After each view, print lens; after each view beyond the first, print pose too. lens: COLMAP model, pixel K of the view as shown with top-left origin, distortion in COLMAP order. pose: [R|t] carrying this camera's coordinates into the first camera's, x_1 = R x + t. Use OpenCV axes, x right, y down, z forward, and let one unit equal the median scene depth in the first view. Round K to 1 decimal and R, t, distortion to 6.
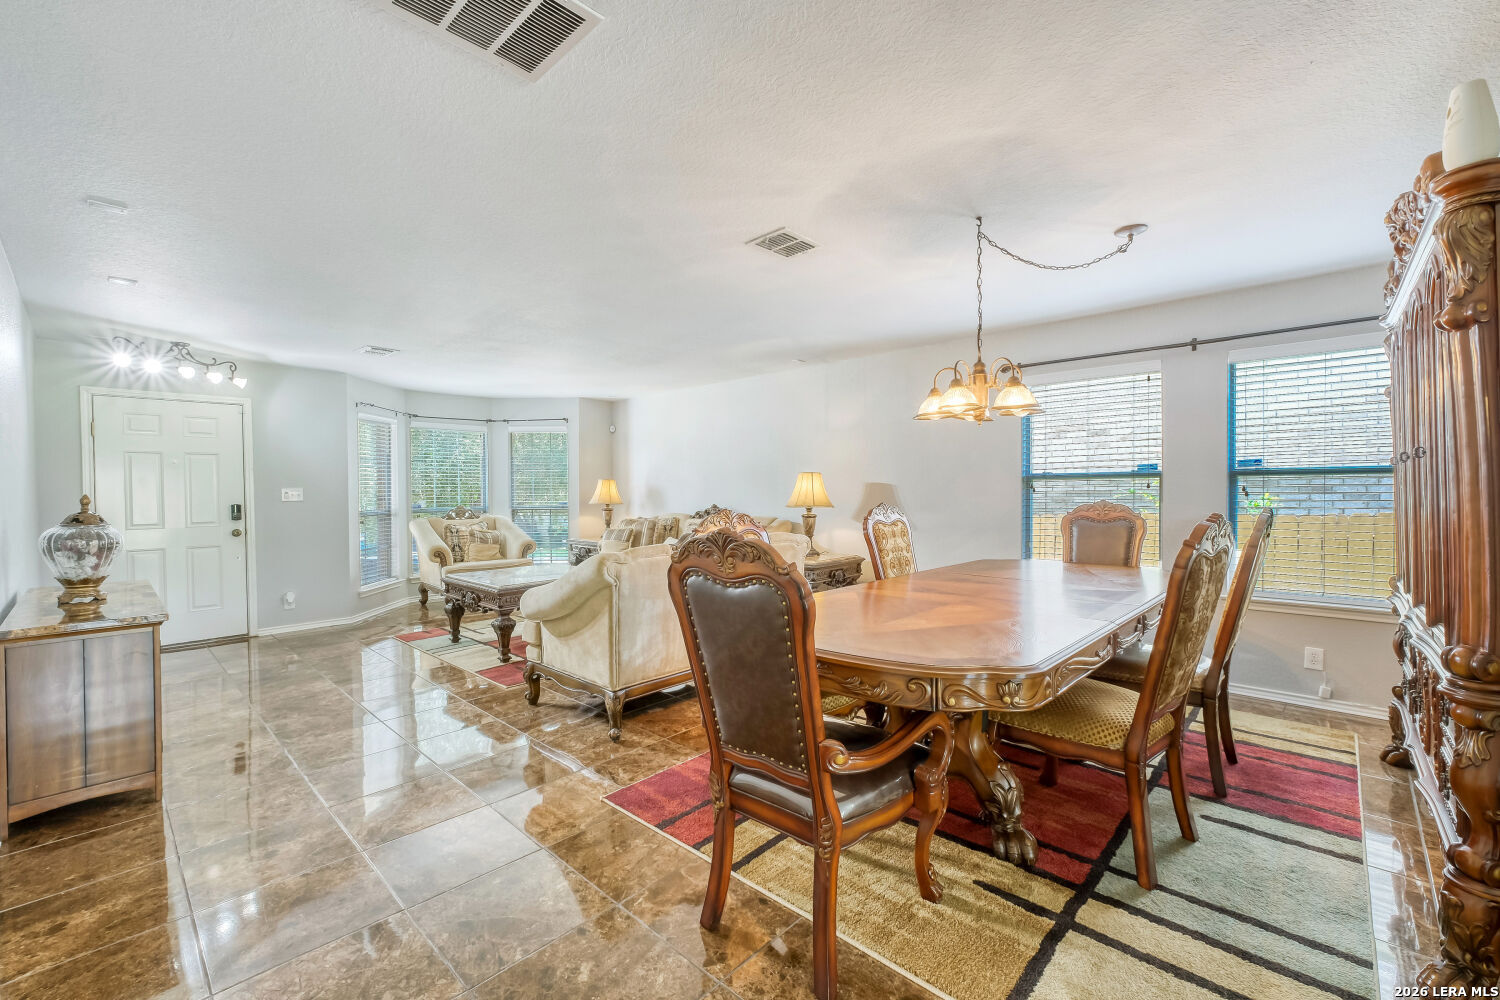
lens RADIAL K [[625.2, 0, 748.8], [0, 625.2, 497.3], [0, 0, 1]] dist [0.000765, 0.000201]
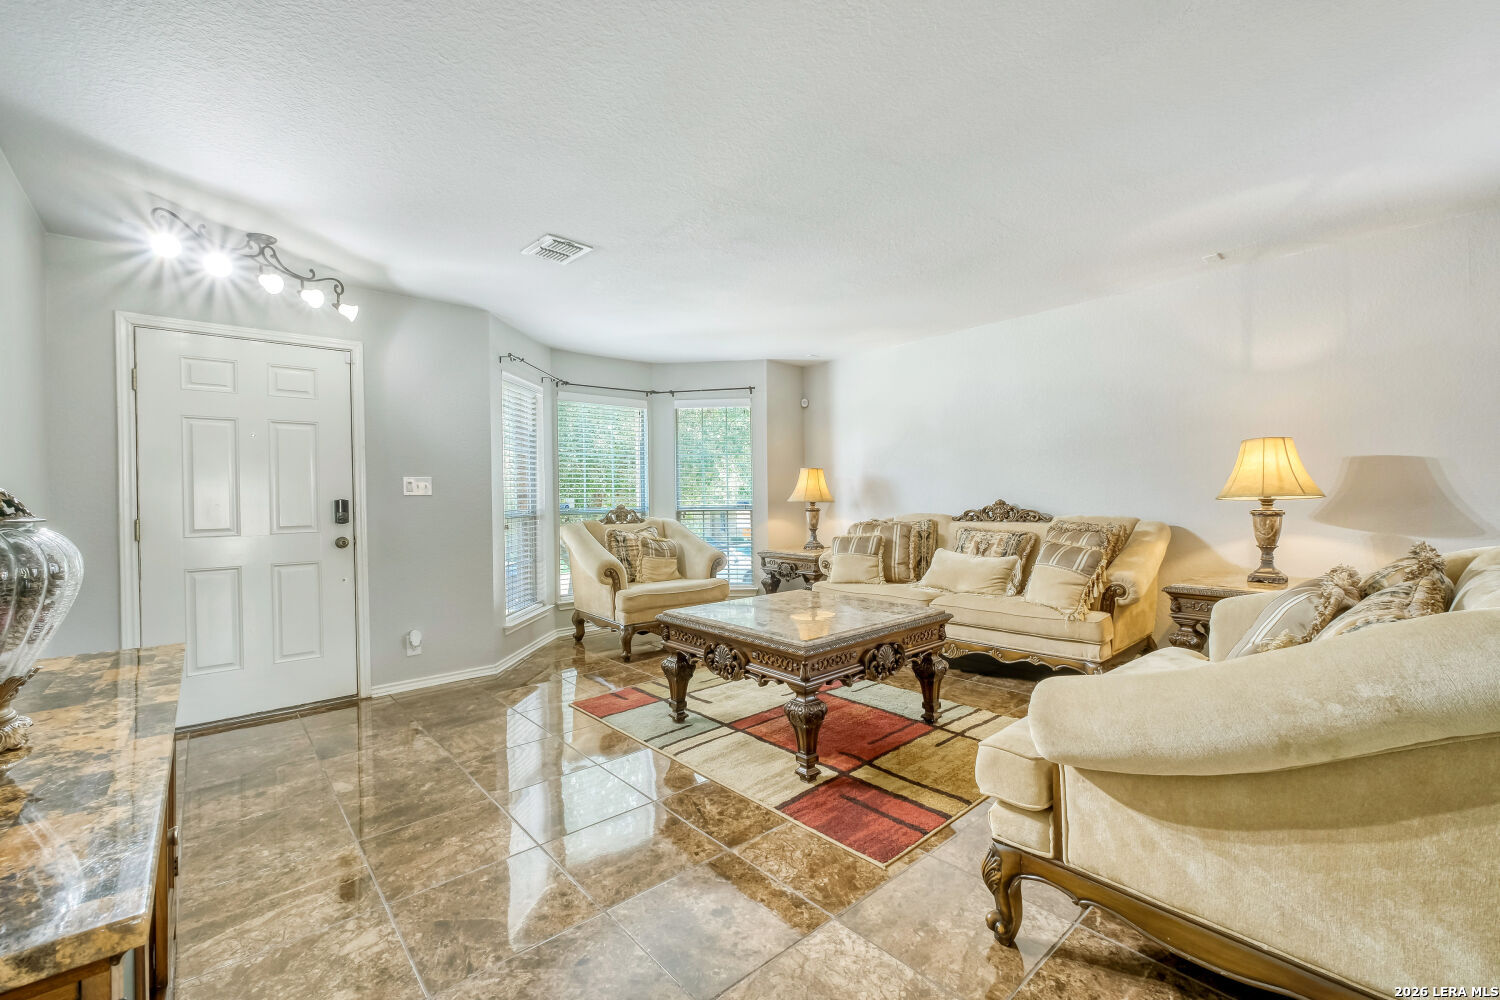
lens RADIAL K [[625.2, 0, 752.2], [0, 625.2, 497.8], [0, 0, 1]] dist [0.000765, 0.000201]
pose [[0.996128, -0.006533, -0.087671, -0.276664], [0.005436, 0.999904, -0.012739, 0.017181], [0.087746, 0.012213, 0.996068, 0.318609]]
